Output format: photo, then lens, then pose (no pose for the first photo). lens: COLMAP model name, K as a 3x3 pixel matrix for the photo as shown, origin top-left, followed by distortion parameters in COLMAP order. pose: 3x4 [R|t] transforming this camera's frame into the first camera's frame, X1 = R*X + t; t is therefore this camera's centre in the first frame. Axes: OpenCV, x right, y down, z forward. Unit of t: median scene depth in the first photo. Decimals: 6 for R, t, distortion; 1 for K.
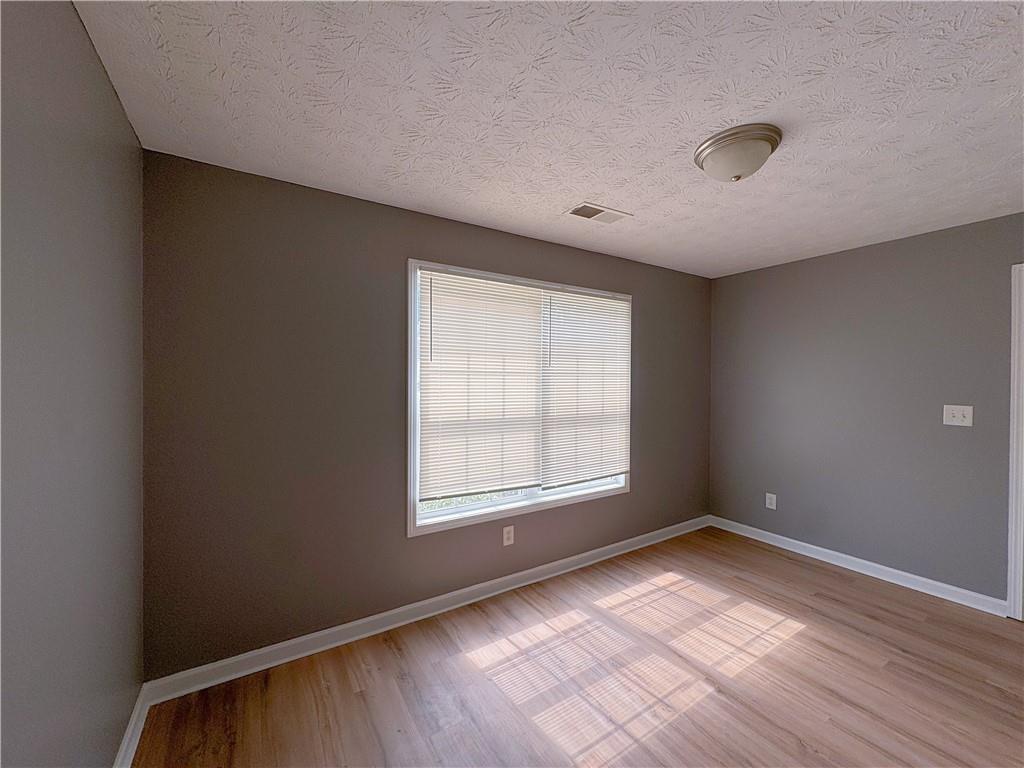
lens RADIAL K [[407.7, 0, 511.5], [0, 407.7, 382.2], [0, 0, 1]] dist [-0.003053, 0.000562]
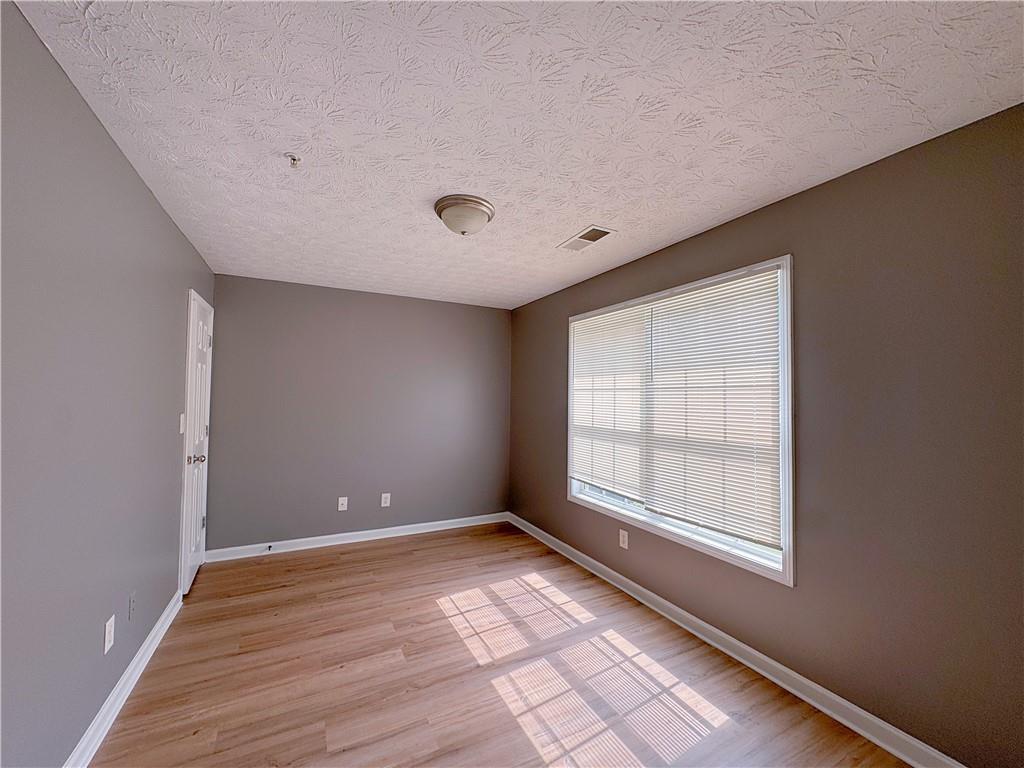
lens RADIAL K [[407.7, 0, 511.6], [0, 407.7, 380.5], [0, 0, 1]] dist [-0.003053, 0.000562]
pose [[-0.085604, -0.046740, -0.995232, 1.157130], [-0.019569, 0.998785, -0.045223, 0.010161], [0.996137, 0.015604, -0.086415, 0.817339]]
